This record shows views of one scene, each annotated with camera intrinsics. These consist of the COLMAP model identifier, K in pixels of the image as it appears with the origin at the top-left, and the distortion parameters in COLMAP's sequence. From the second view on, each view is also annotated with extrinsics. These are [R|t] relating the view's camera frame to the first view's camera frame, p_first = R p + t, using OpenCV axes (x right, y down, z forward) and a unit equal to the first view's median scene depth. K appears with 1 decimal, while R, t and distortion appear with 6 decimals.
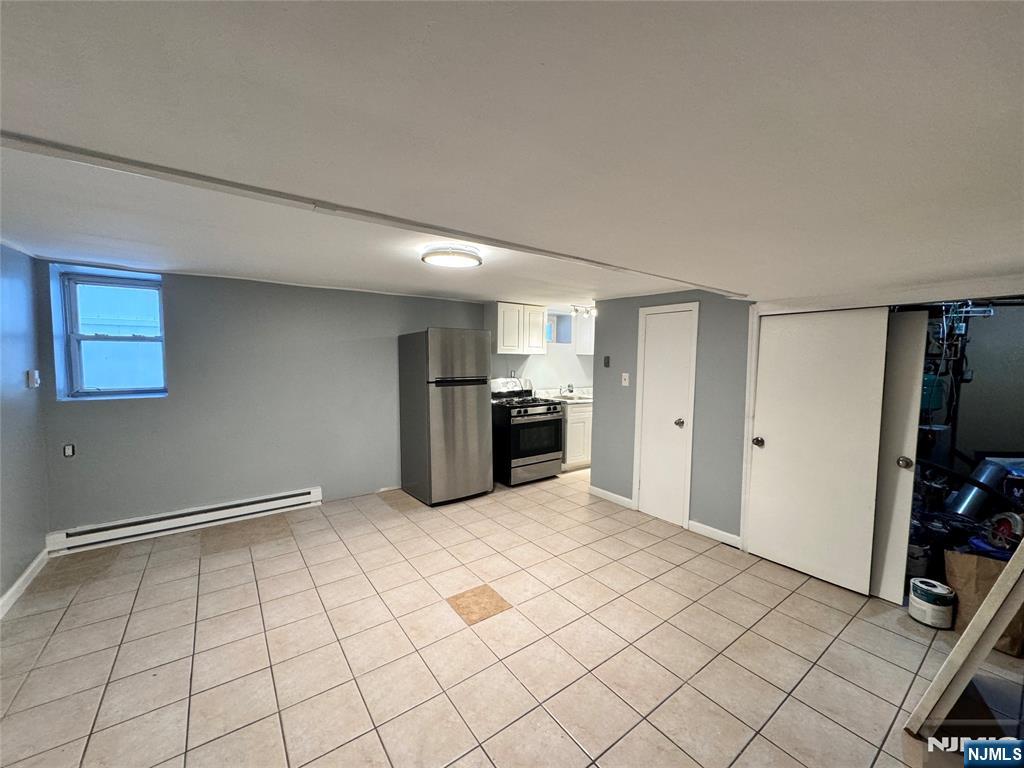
lens RADIAL K [[409.0, 0, 514.2], [0, 409.0, 382.2], [0, 0, 1]] dist [-0.002029, 0.000868]
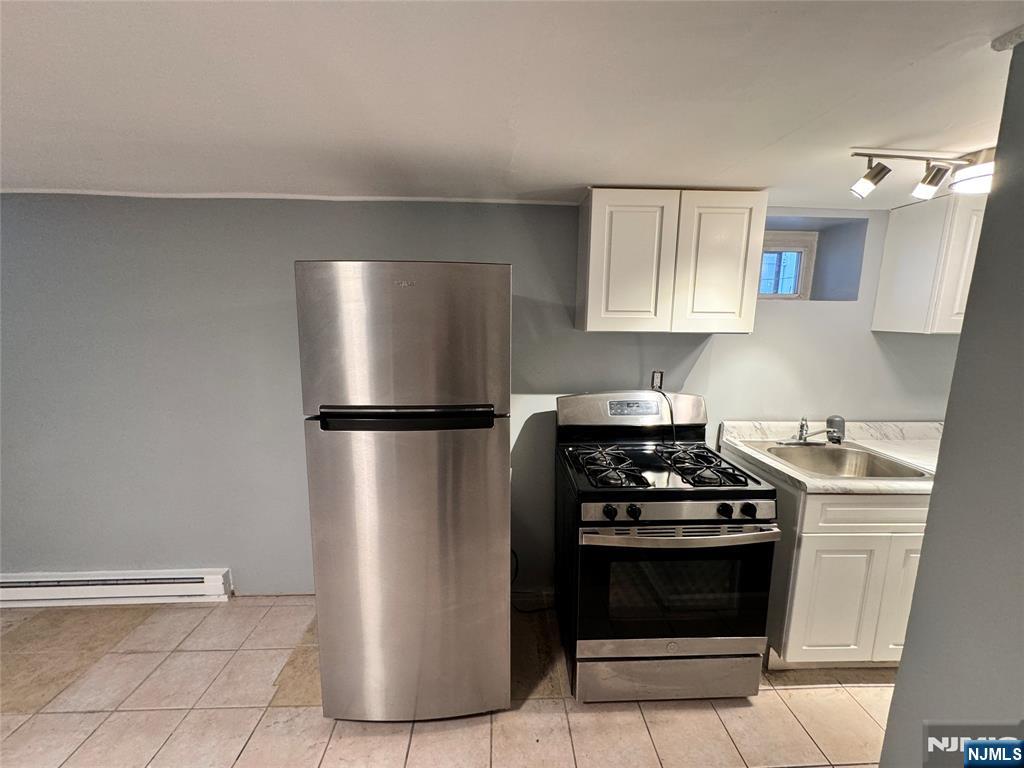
lens RADIAL K [[409.0, 0, 510.5], [0, 409.0, 381.6], [0, 0, 1]] dist [-0.002029, 0.000868]
pose [[0.827316, 0.085607, -0.555175, 0.164599], [-0.037753, 0.994558, 0.097100, -0.084115], [0.560467, -0.059372, 0.826046, 0.931921]]
